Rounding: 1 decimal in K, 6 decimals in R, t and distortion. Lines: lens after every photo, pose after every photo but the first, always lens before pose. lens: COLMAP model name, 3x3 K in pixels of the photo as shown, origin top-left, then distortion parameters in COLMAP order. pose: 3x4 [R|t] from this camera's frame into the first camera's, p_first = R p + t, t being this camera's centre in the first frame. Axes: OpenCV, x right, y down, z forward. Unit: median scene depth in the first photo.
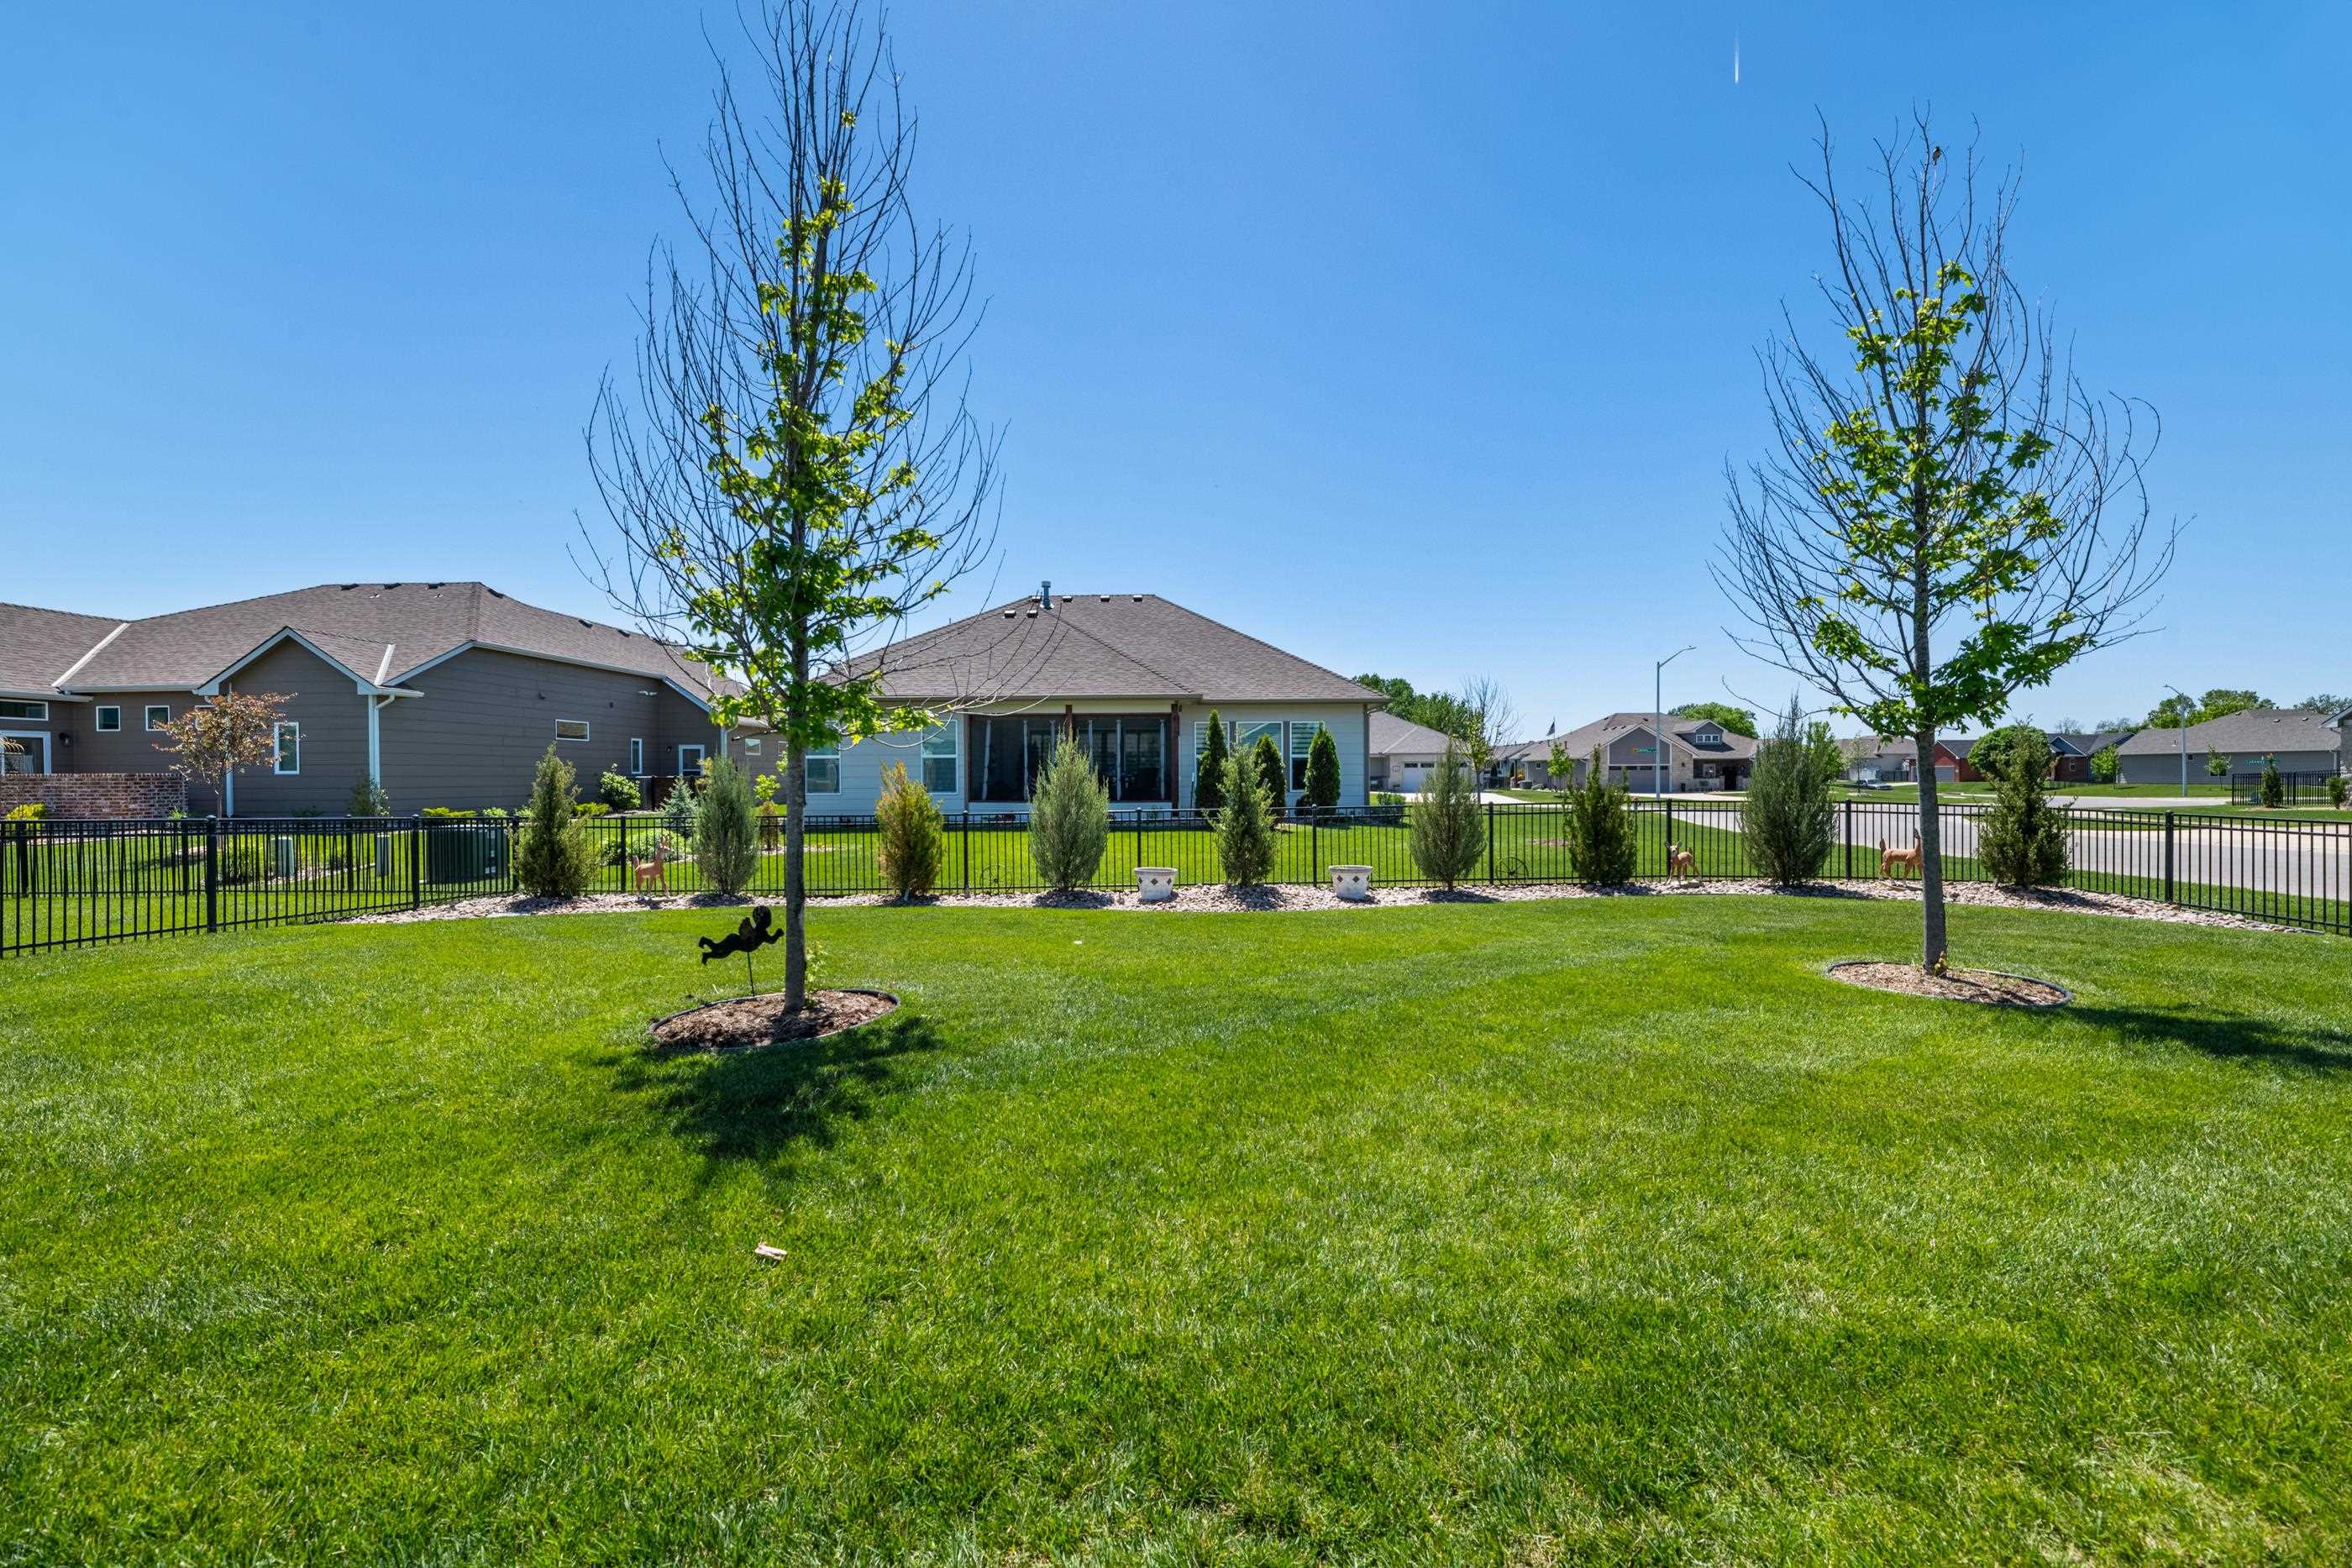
lens RADIAL K [[949.6, 0, 1180.7], [0, 949.6, 775.1], [0, 0, 1]] dist [-0.002437, -0.002163]
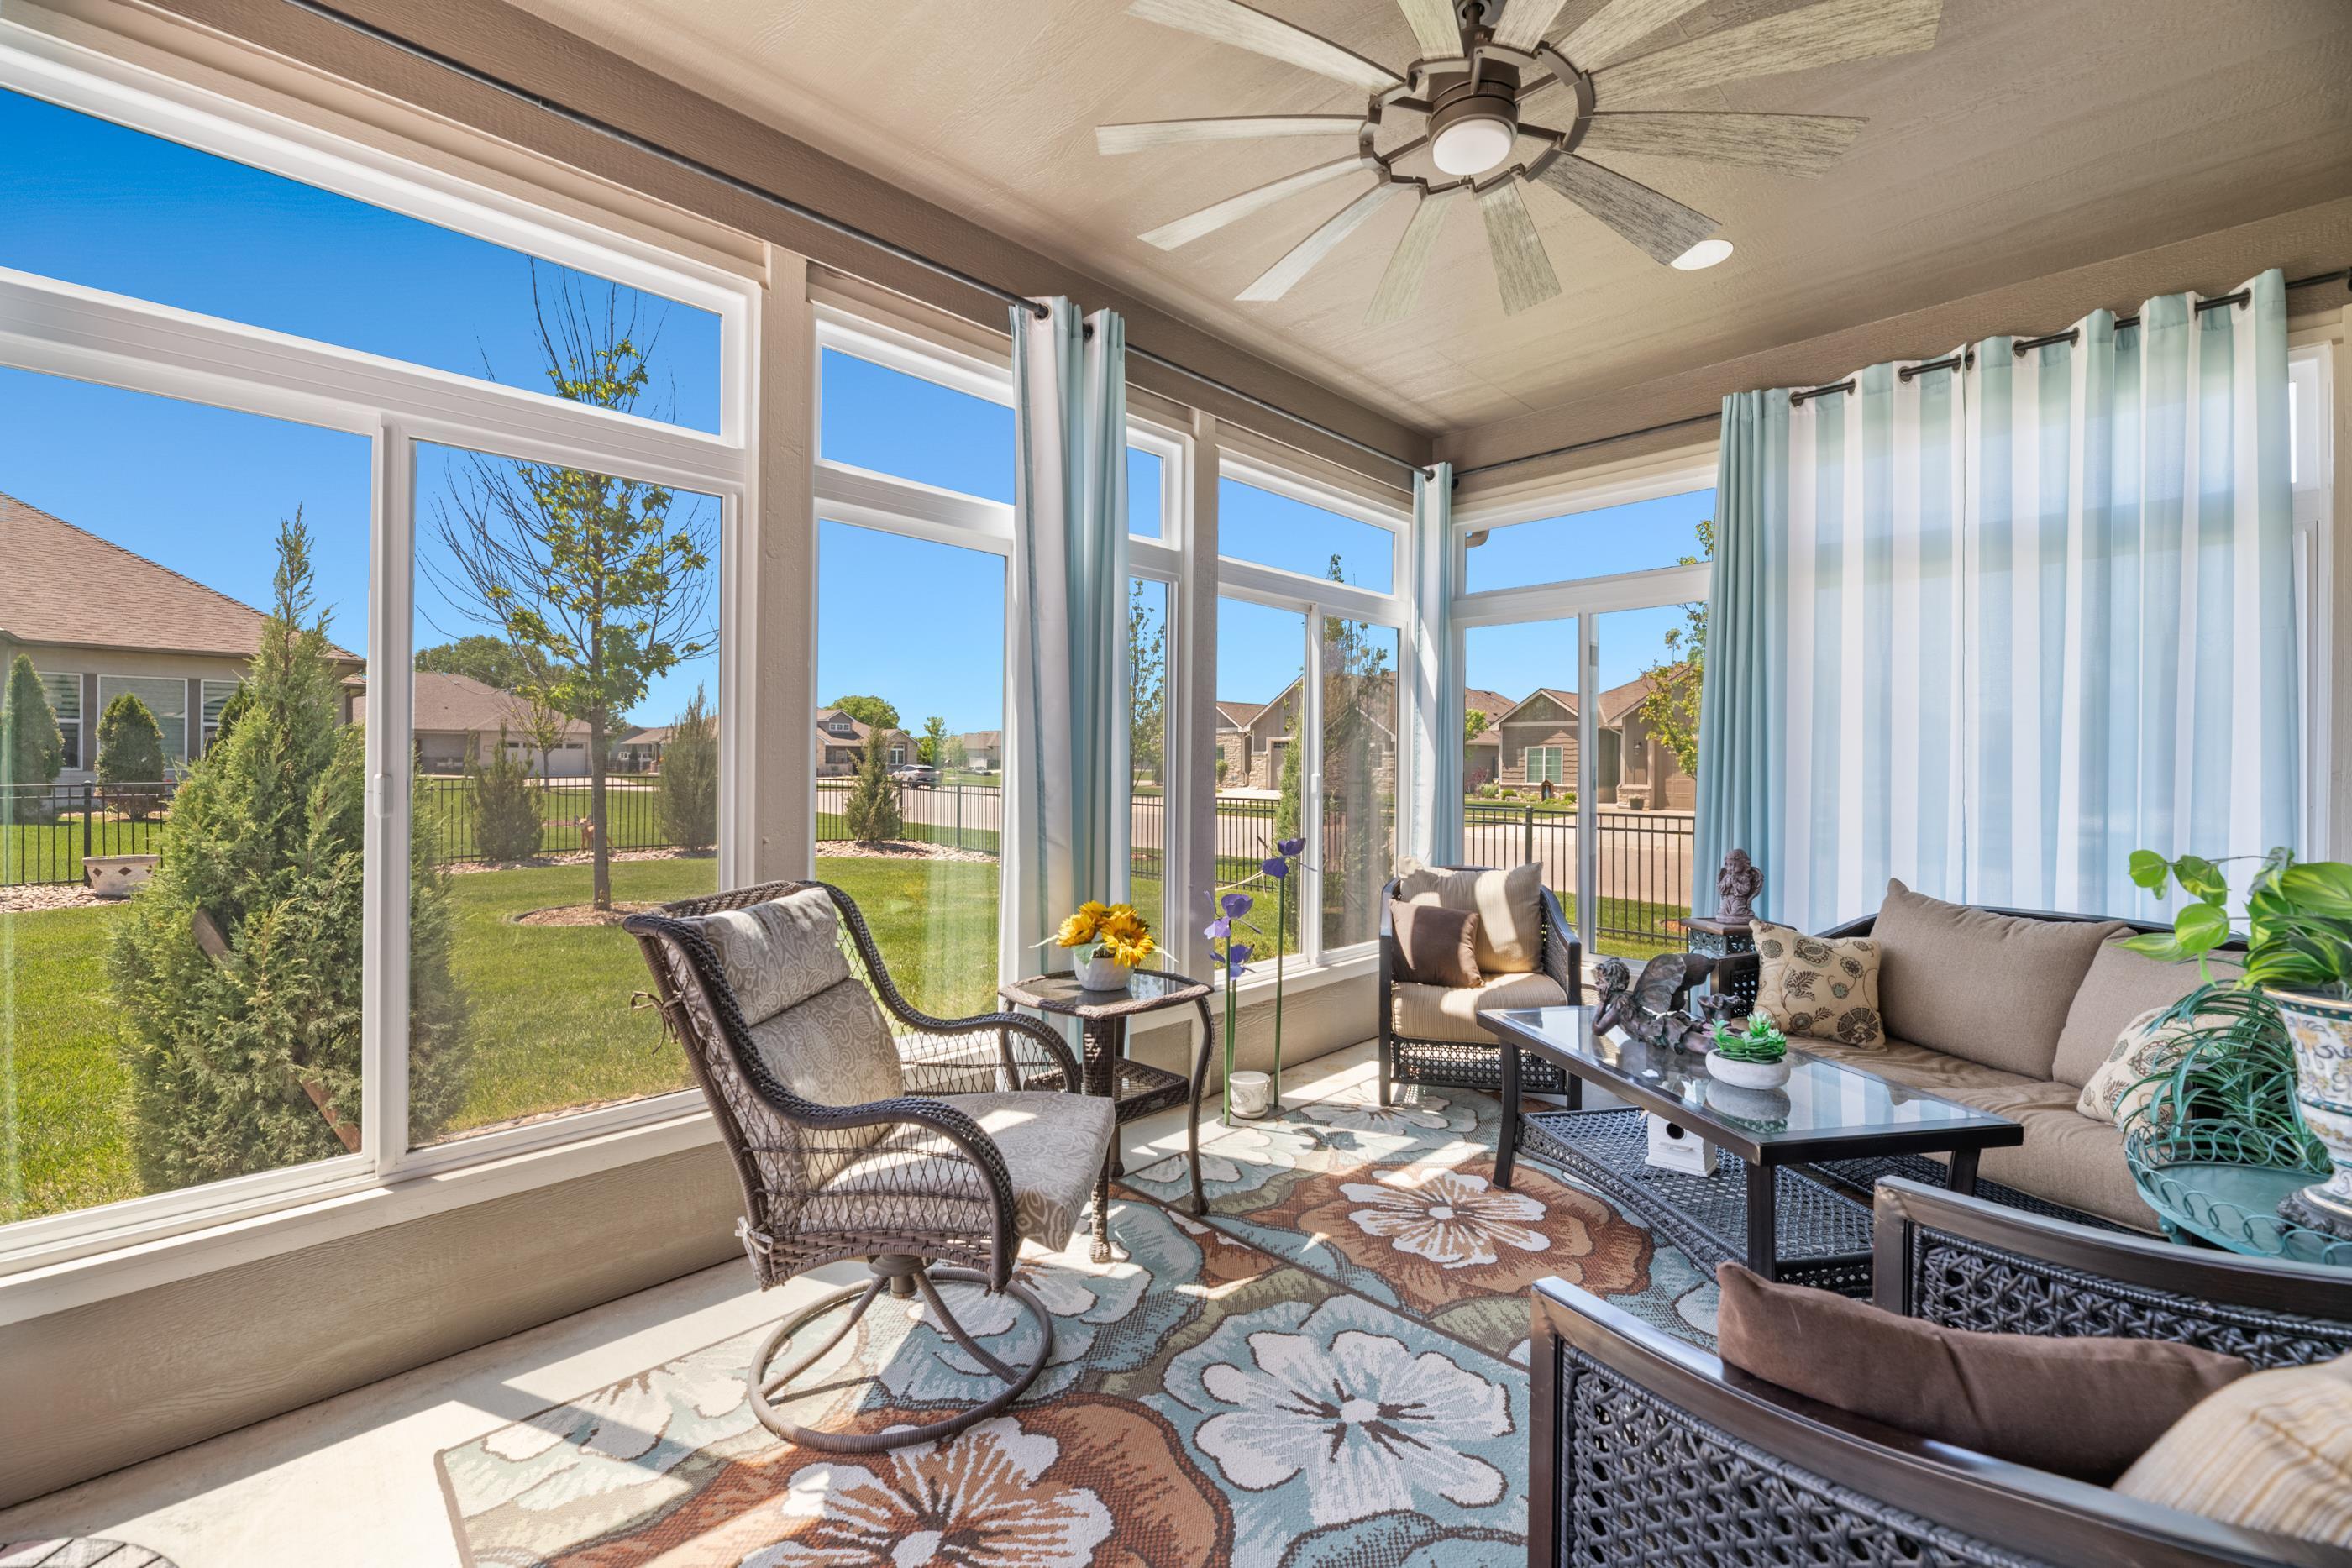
lens RADIAL K [[949.6, 0, 1185.1], [0, 949.6, 769.4], [0, 0, 1]] dist [-0.002437, -0.002163]
pose [[0.688851, 0.005821, 0.724880, 0.223906], [-0.012027, 0.999922, 0.003399, 0.008683], [-0.724803, -0.011060, 0.688867, -0.211630]]
